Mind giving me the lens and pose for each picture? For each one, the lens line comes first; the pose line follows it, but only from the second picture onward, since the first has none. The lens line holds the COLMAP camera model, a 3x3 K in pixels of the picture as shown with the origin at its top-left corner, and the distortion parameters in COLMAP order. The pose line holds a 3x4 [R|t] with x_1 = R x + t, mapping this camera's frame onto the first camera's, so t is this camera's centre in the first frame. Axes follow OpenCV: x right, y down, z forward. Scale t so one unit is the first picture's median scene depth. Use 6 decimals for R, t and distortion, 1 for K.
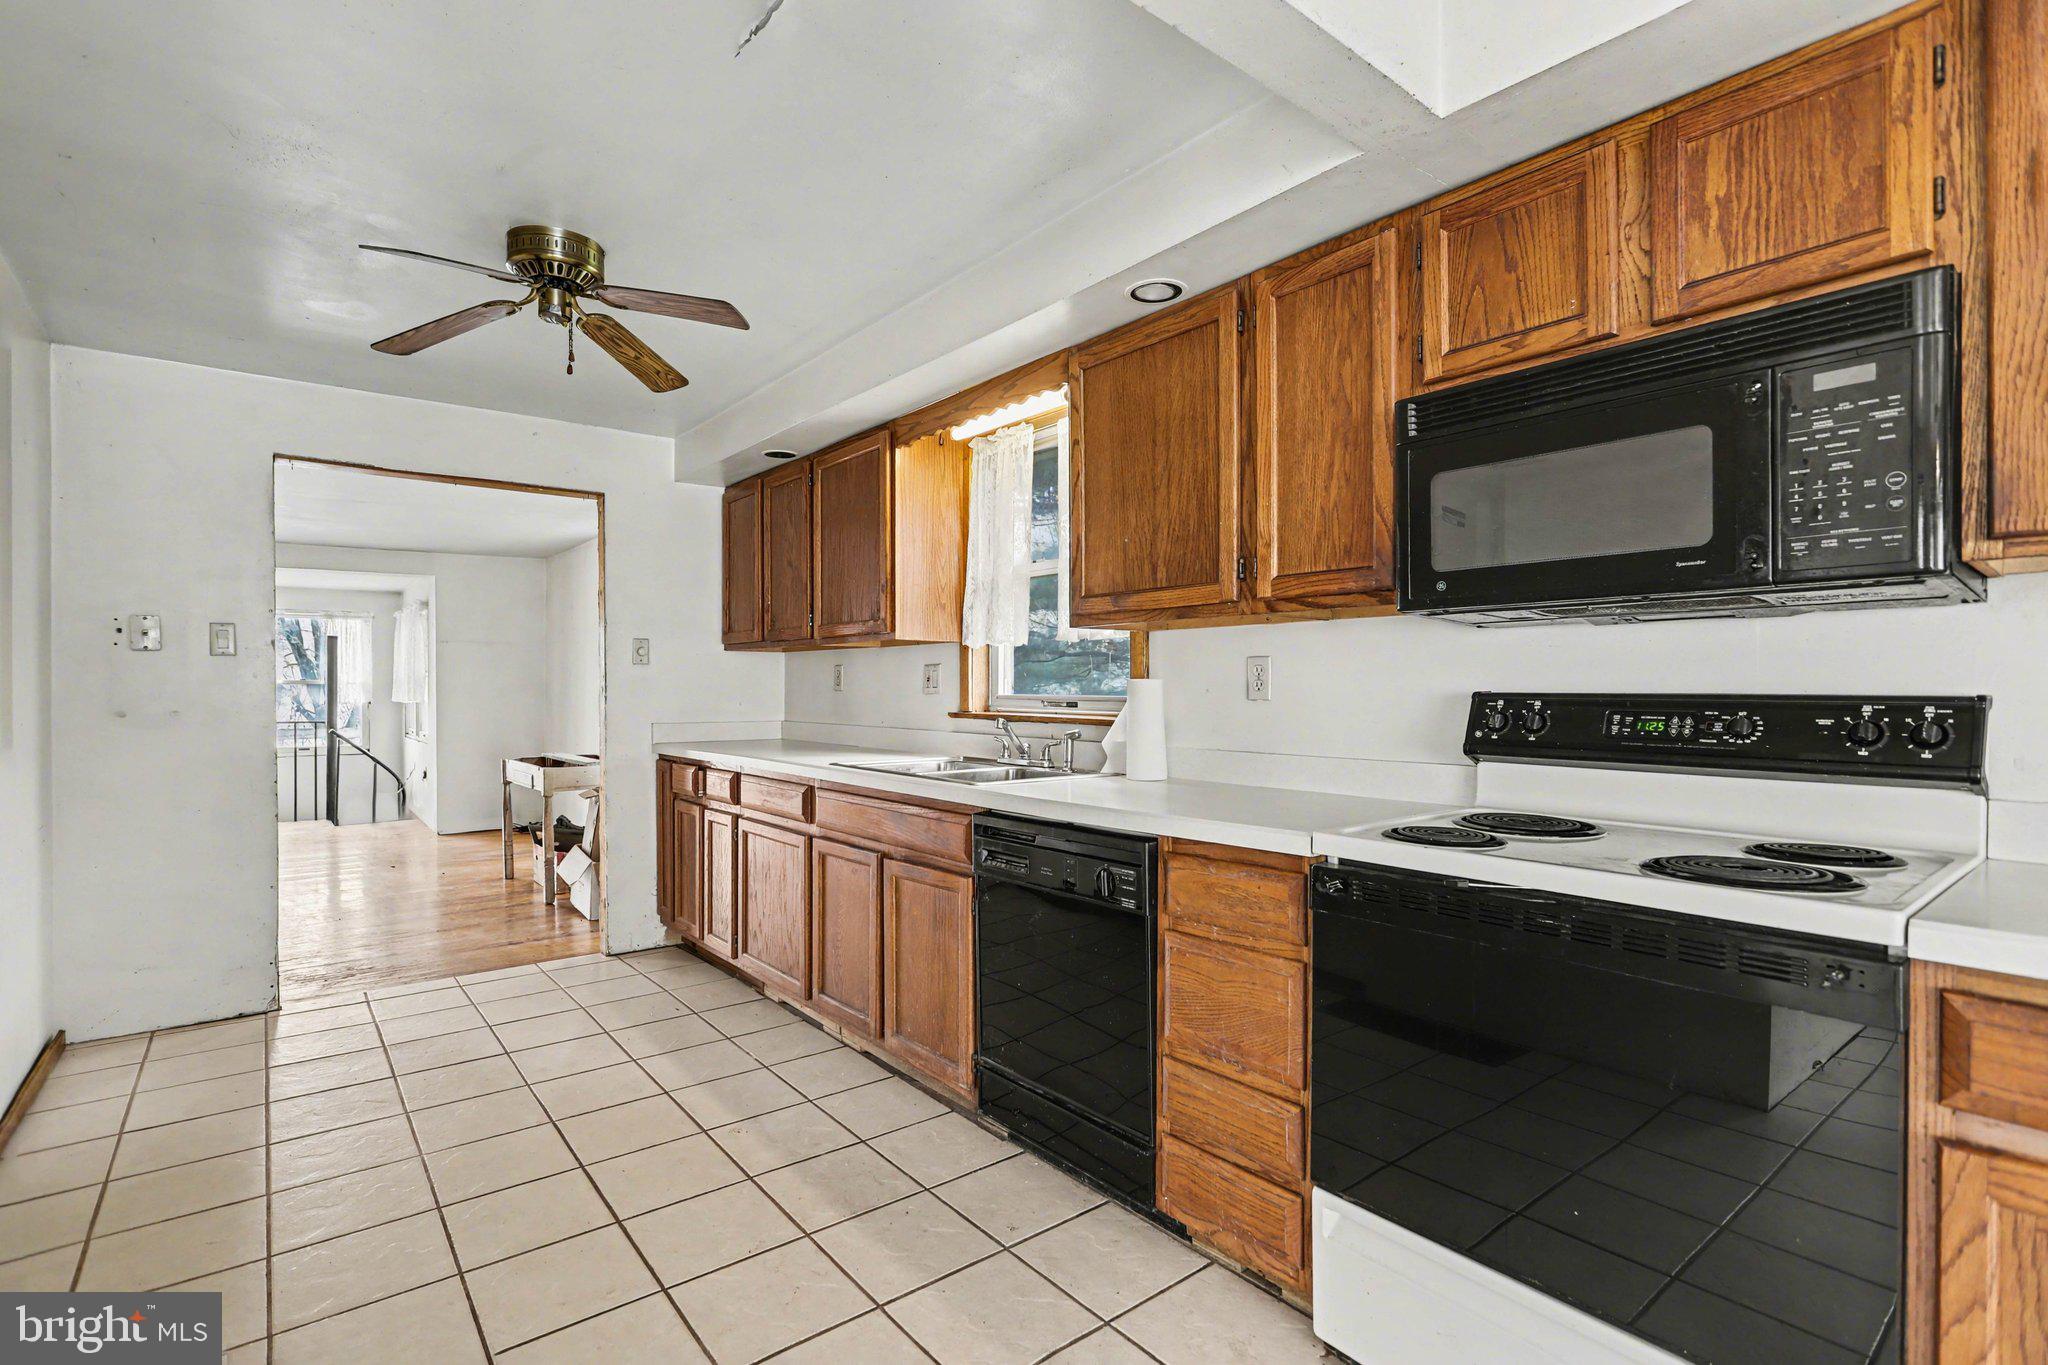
lens RADIAL K [[979.7, 0, 1025.3], [0, 979.7, 686.6], [0, 0, 1]] dist [-0.001725, 0.000511]
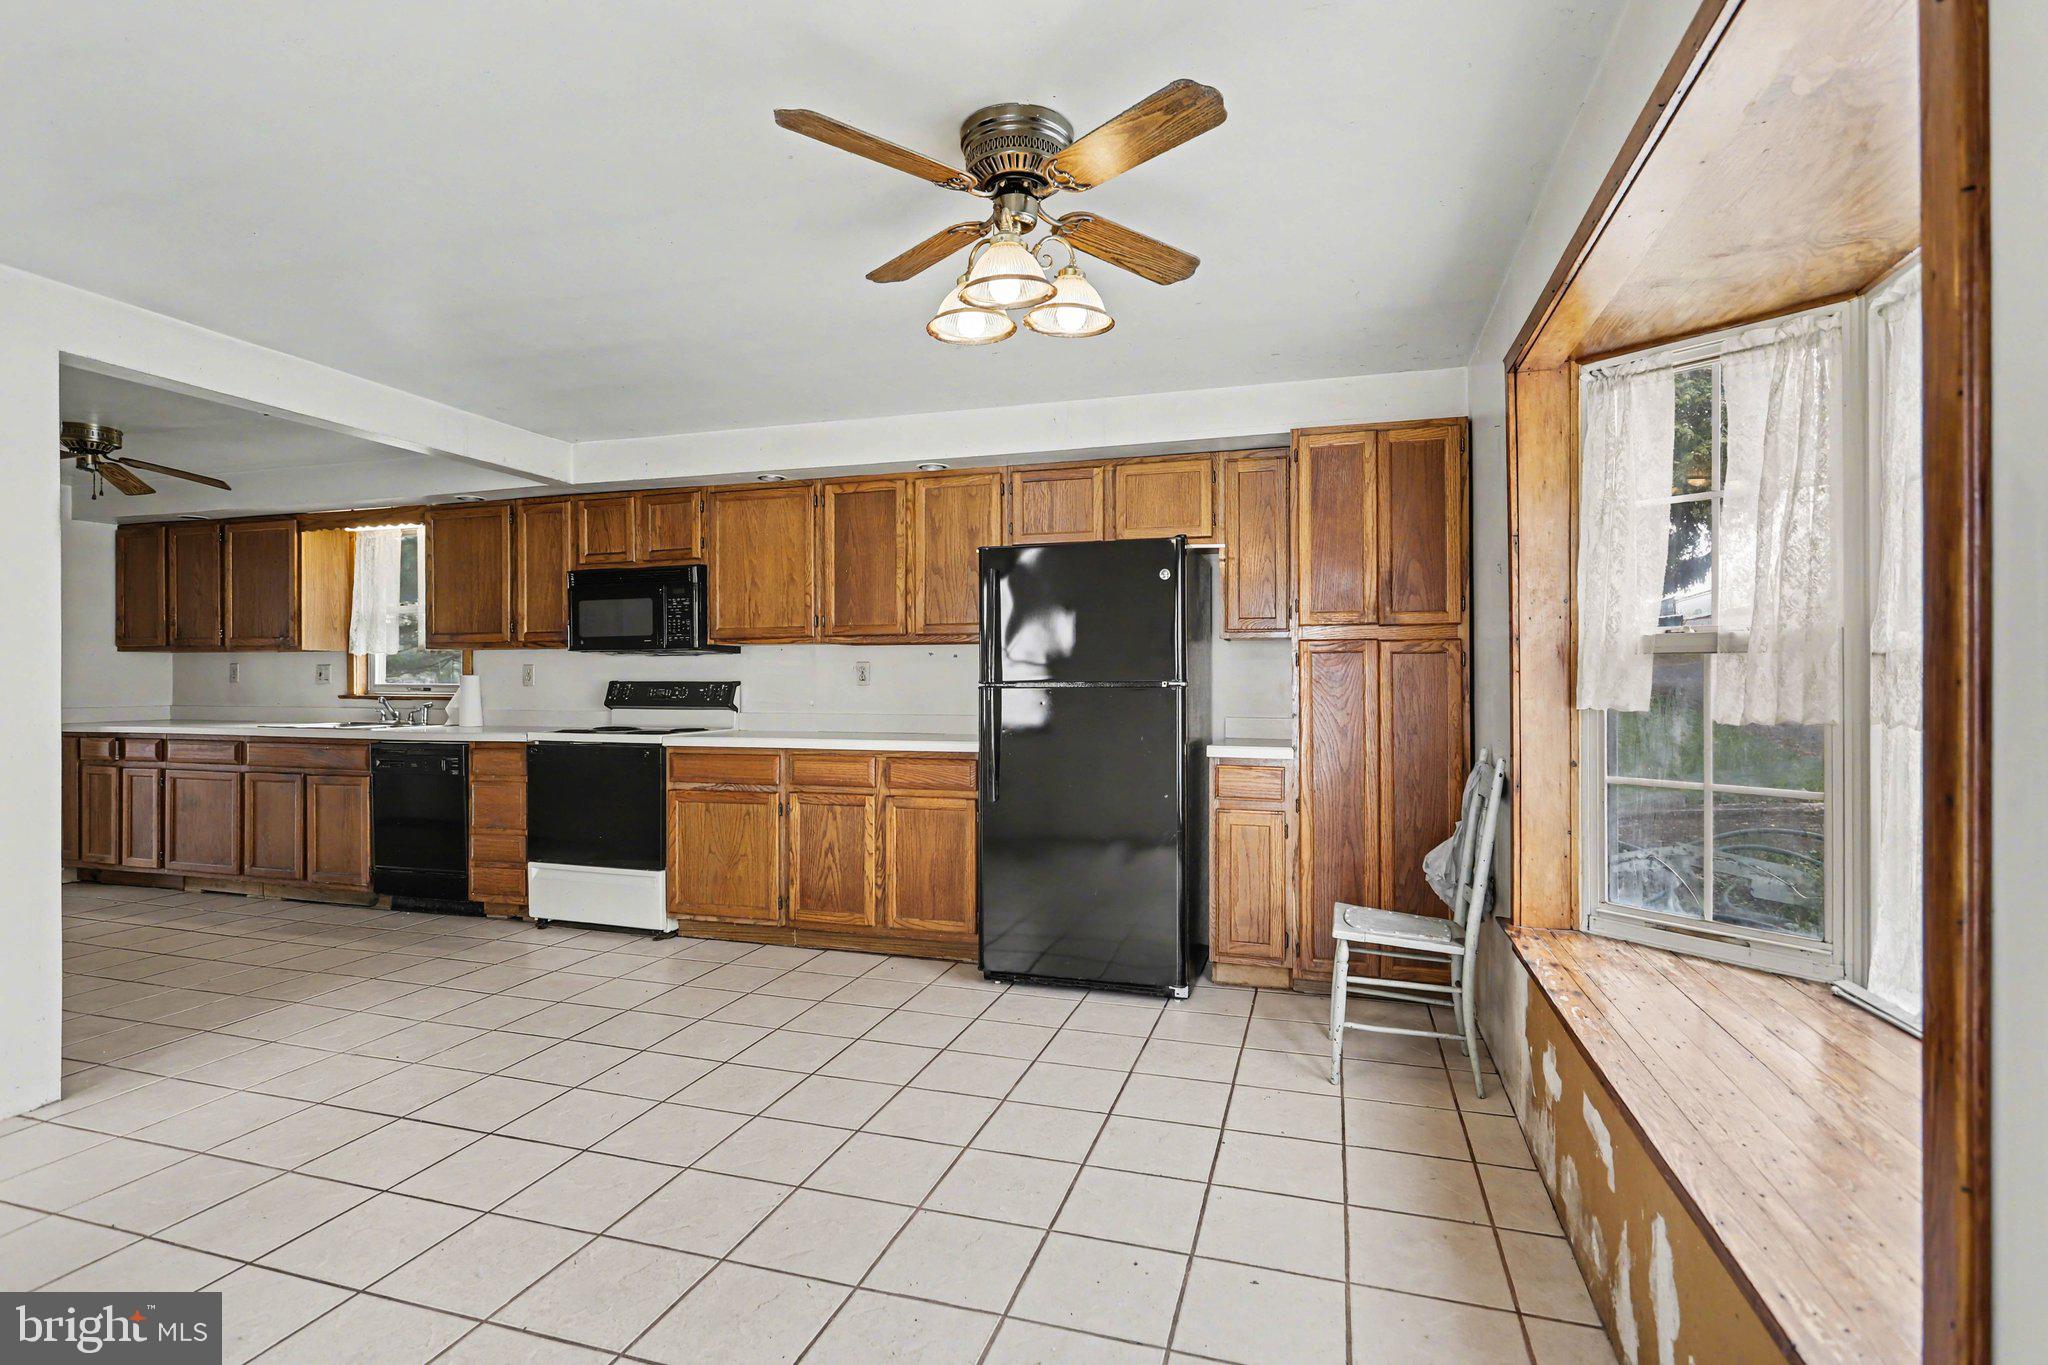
lens RADIAL K [[979.7, 0, 980.5], [0, 979.7, 673.6], [0, 0, 1]] dist [-0.001725, 0.000511]
pose [[0.846690, -0.002347, 0.532082, -0.060541], [0.003184, 0.999995, -0.000655, -0.006785], [-0.532077, 0.002248, 0.846693, -1.317763]]
